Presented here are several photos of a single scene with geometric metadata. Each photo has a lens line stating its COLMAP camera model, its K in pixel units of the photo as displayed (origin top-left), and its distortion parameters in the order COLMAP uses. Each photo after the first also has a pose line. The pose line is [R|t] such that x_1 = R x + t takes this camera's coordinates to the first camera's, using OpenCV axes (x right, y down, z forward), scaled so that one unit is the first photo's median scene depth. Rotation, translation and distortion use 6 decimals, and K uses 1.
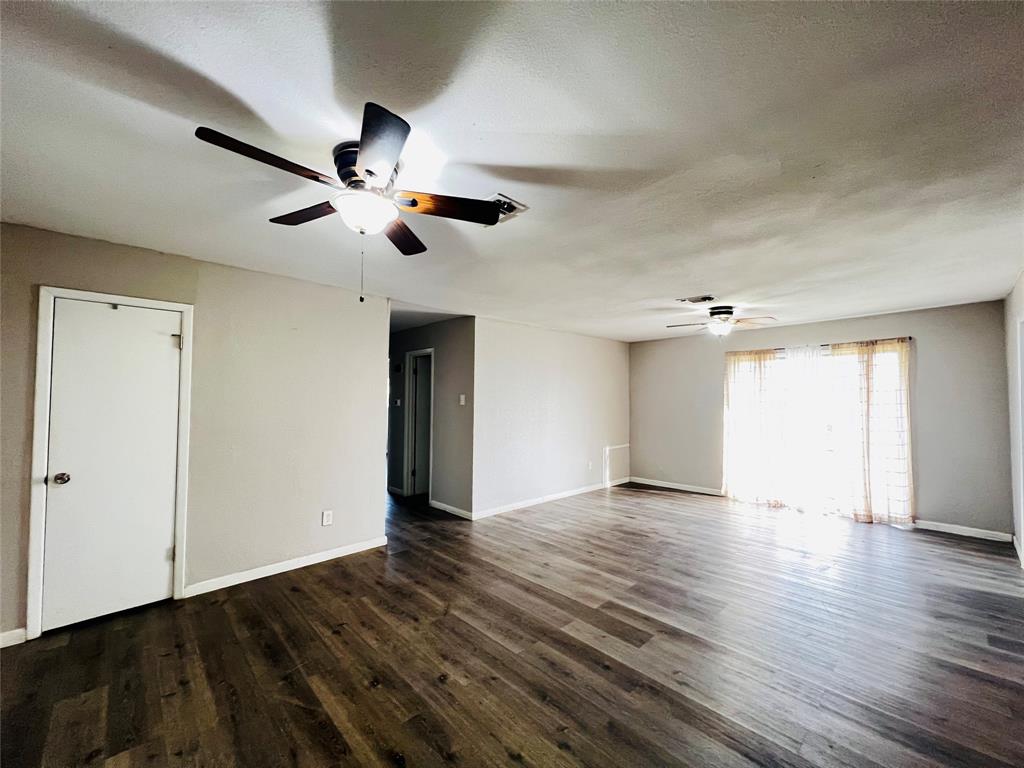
lens RADIAL K [[409.1, 0, 512.1], [0, 409.1, 385.3], [0, 0, 1]] dist [0.004076, 0.000276]
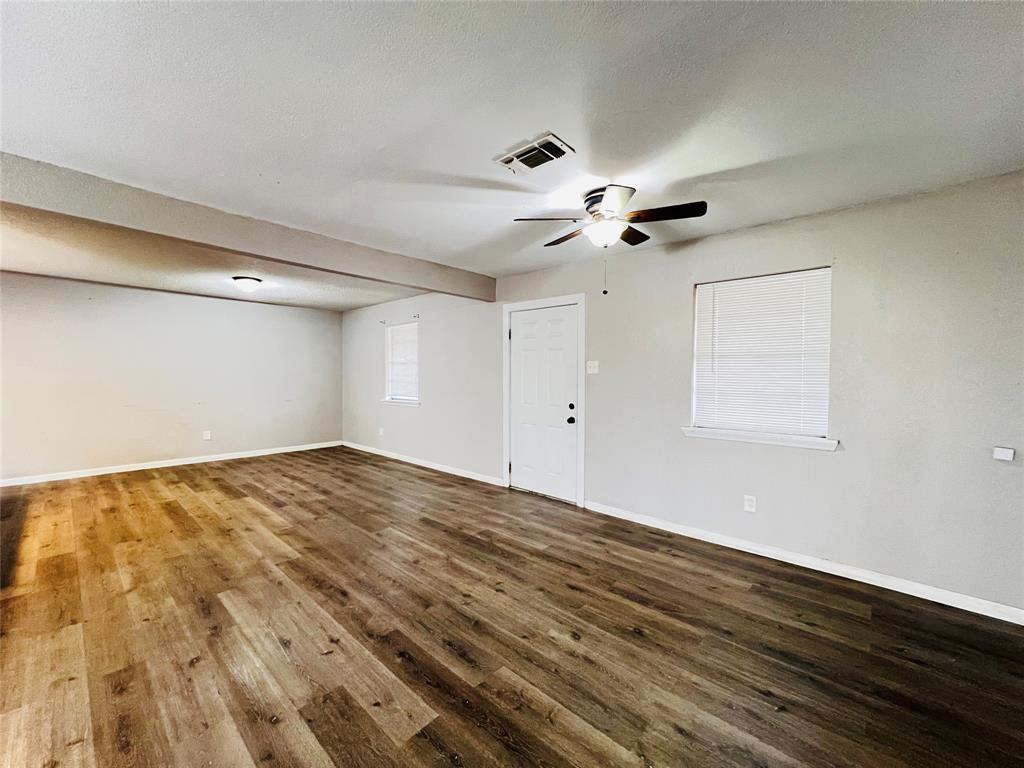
lens RADIAL K [[409.1, 0, 512.0], [0, 409.1, 381.5], [0, 0, 1]] dist [0.004076, 0.000276]
pose [[-0.996836, -0.006893, -0.079188, 0.068526], [-0.005720, 0.999871, -0.015030, 0.107858], [0.079282, -0.014529, -0.996746, 1.964797]]
